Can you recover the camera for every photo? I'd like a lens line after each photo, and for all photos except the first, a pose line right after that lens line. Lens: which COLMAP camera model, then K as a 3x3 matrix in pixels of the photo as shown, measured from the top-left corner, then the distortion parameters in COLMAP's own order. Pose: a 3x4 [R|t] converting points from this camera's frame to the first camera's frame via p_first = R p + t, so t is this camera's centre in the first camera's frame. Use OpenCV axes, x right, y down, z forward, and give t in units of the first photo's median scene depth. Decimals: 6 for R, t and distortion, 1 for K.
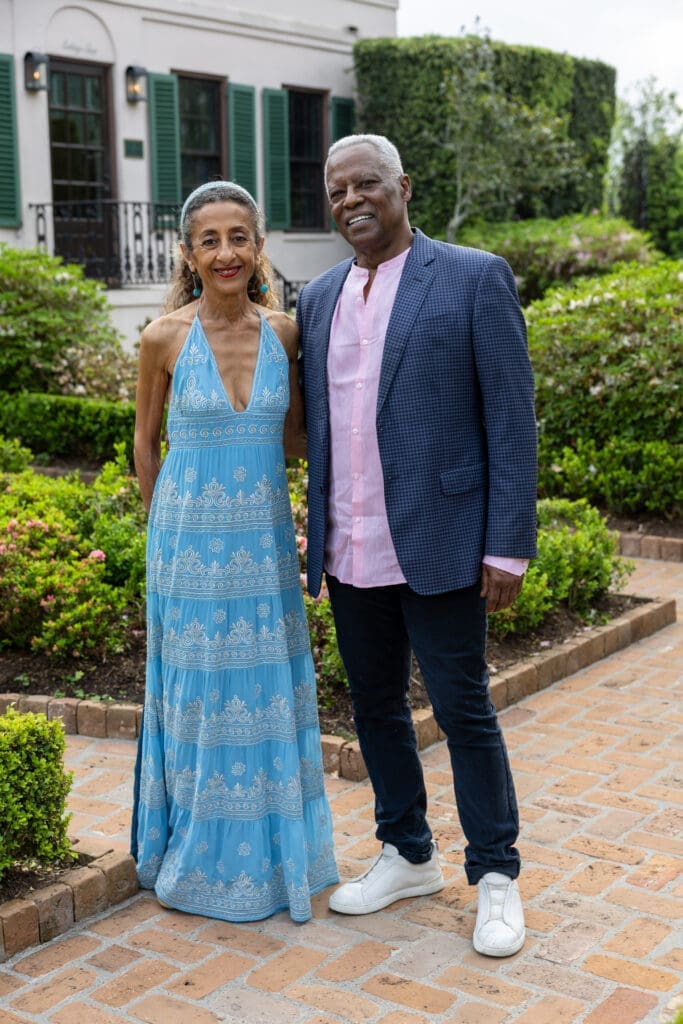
lens RADIAL K [[1572.2, 0, 341.5], [0, 1572.2, 512.0], [0, 0, 1]] dist [0.024284, -0.026435]
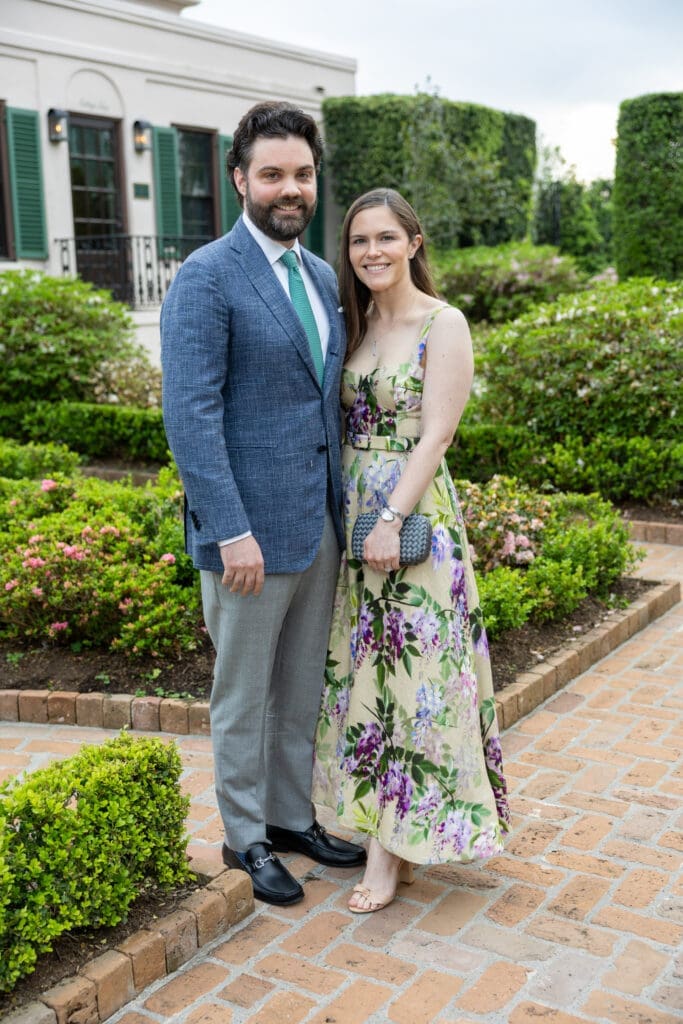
lens RADIAL K [[1268.9, 0, 341.5], [0, 1268.9, 512.0], [0, 0, 1]] dist [0.001697, 0.006372]
pose [[0.999147, -0.020885, 0.035617, -0.045691], [0.020232, 0.999622, 0.018590, -0.011909], [-0.035992, -0.017854, 0.999193, 0.091507]]
